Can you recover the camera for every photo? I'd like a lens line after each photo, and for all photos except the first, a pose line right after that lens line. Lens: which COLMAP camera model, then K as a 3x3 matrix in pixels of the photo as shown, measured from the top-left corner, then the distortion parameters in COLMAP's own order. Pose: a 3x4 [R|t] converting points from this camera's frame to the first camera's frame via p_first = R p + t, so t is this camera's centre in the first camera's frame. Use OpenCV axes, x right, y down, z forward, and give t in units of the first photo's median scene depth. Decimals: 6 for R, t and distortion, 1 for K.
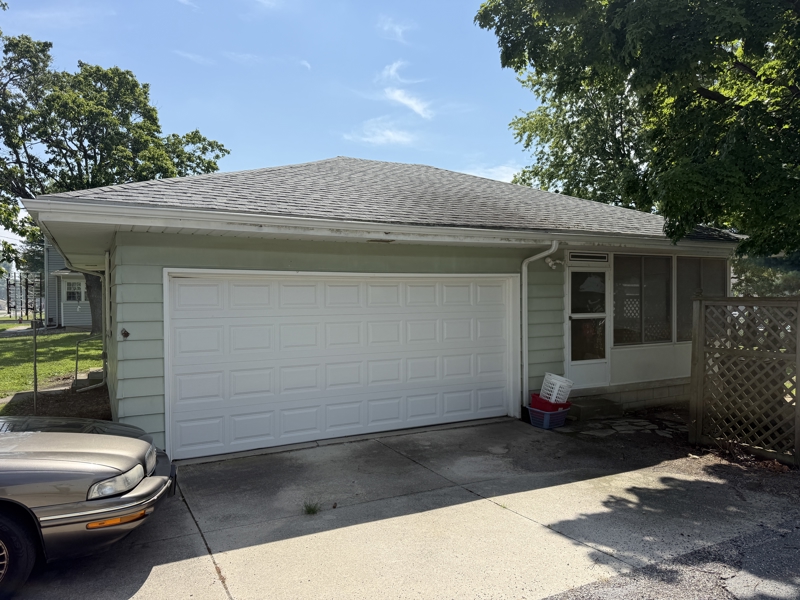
lens RADIAL K [[564.5, 0, 400.0], [0, 564.5, 300.0], [0, 0, 1]] dist [0.064570, -0.064539]
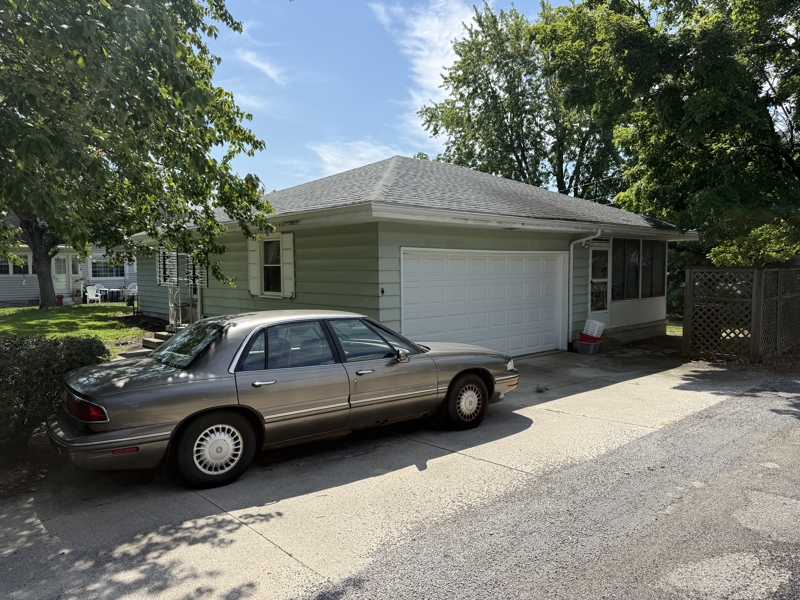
lens RADIAL K [[564.5, 0, 400.0], [0, 564.5, 300.0], [0, 0, 1]] dist [0.064570, -0.064539]
pose [[0.969179, -0.014836, 0.245909, -0.567001], [0.003722, 0.998953, 0.045601, 0.010530], [-0.246328, -0.043280, 0.968220, -0.310223]]
